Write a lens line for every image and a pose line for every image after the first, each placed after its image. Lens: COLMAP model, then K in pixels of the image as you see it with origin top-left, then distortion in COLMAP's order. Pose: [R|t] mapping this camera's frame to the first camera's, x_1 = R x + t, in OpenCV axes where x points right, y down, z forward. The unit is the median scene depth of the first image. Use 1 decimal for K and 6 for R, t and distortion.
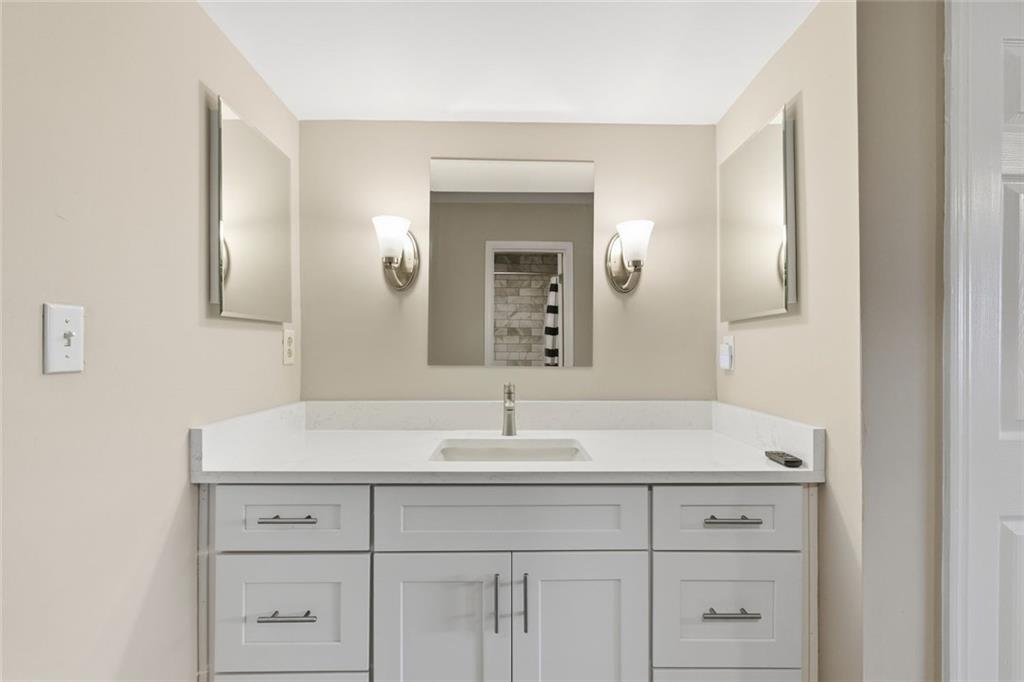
lens RADIAL K [[472.5, 0, 513.6], [0, 472.5, 341.9], [0, 0, 1]] dist [0.000266, -0.001450]
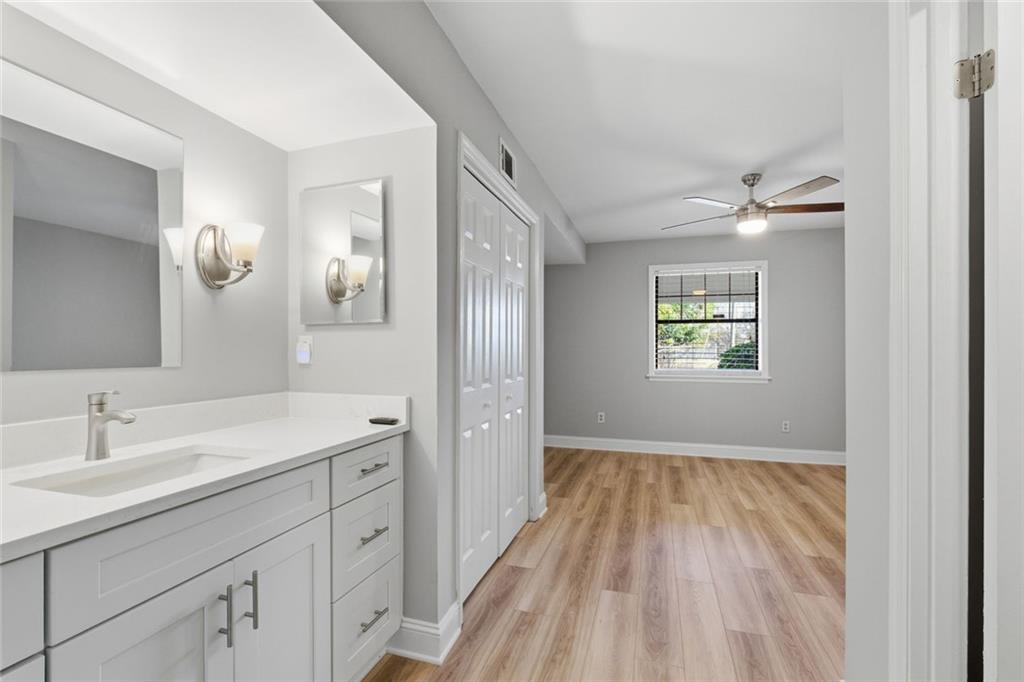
lens RADIAL K [[472.5, 0, 513.5], [0, 472.5, 345.3], [0, 0, 1]] dist [0.000266, -0.001450]
pose [[0.306042, 0.004377, 0.952008, -0.718744], [-0.015384, 0.999882, 0.000349, 0.003749], [-0.951894, -0.014753, 0.306073, 0.170641]]
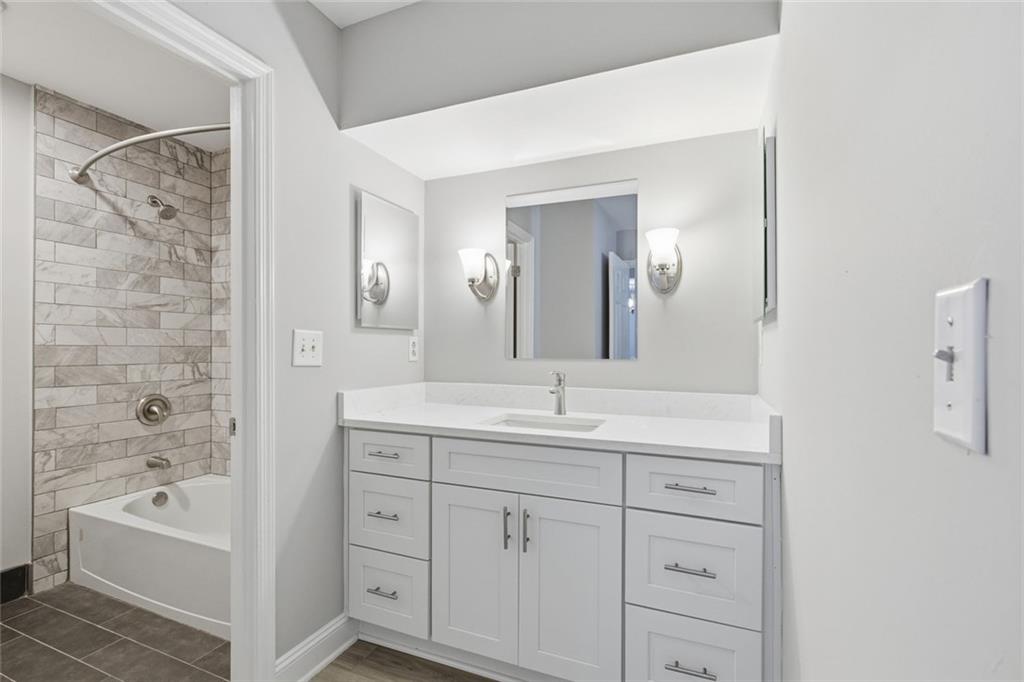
lens RADIAL K [[472.5, 0, 511.7], [0, 472.5, 339.7], [0, 0, 1]] dist [0.000266, -0.001450]
pose [[0.908987, -0.009141, -0.416724, 0.524593], [0.005828, 0.999940, -0.009223, 0.018737], [0.416784, 0.005955, 0.908986, -0.228908]]
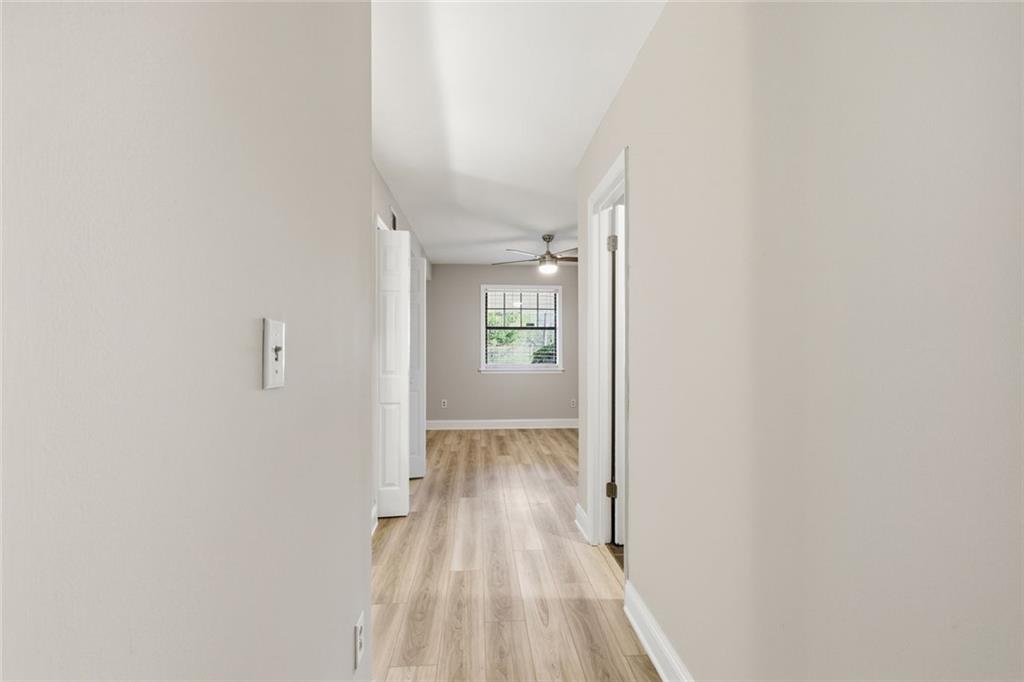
lens RADIAL K [[472.5, 0, 520.2], [0, 472.5, 344.4], [0, 0, 1]] dist [0.000266, -0.001450]
pose [[-0.067350, 0.007394, 0.997702, -1.896035], [-0.014127, 0.999865, -0.008364, 0.006356], [-0.997629, -0.014658, -0.067236, 0.227849]]
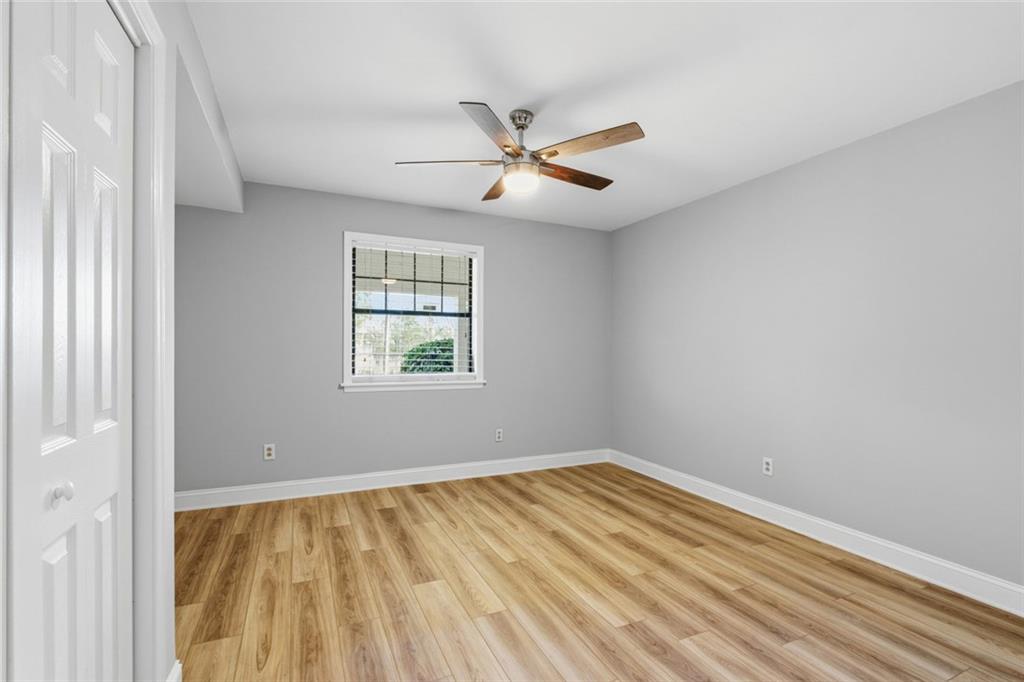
lens RADIAL K [[472.5, 0, 518.5], [0, 472.5, 351.2], [0, 0, 1]] dist [0.000266, -0.001450]
pose [[-0.406371, -0.009851, 0.913655, 0.495500], [-0.021703, 0.999764, 0.001127, 0.014368], [-0.913451, -0.019371, -0.406488, 0.537160]]
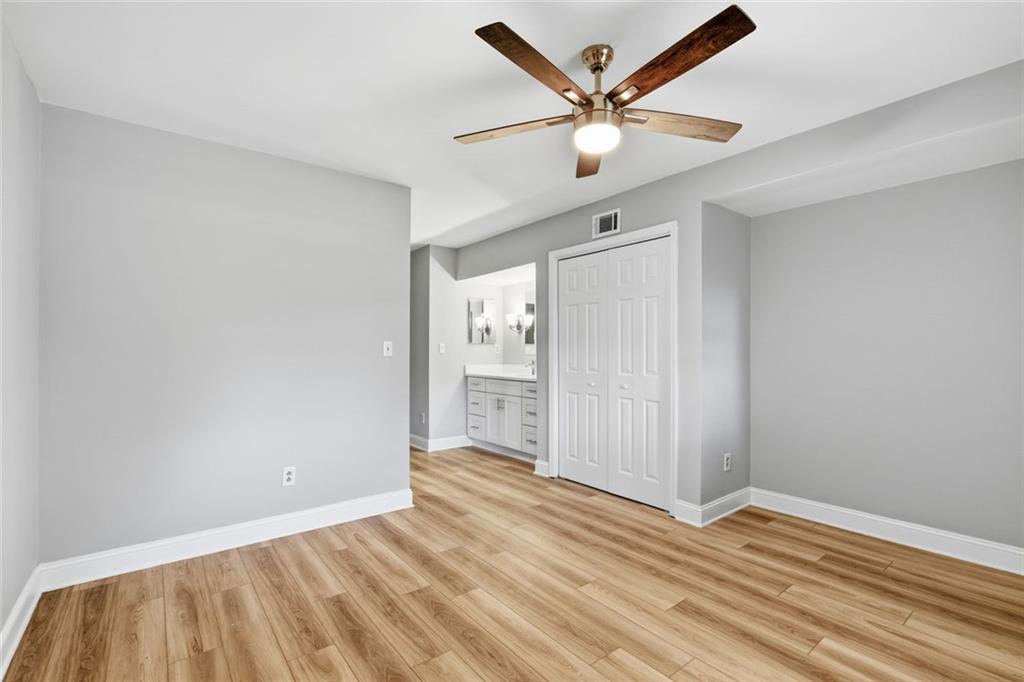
lens RADIAL K [[472.5, 0, 503.4], [0, 472.5, 349.8], [0, 0, 1]] dist [0.000266, -0.001450]
pose [[0.574767, -0.001299, -0.818316, 3.558703], [0.013274, 0.999882, 0.007736, -0.015984], [0.818210, -0.015309, 0.574716, -1.522856]]
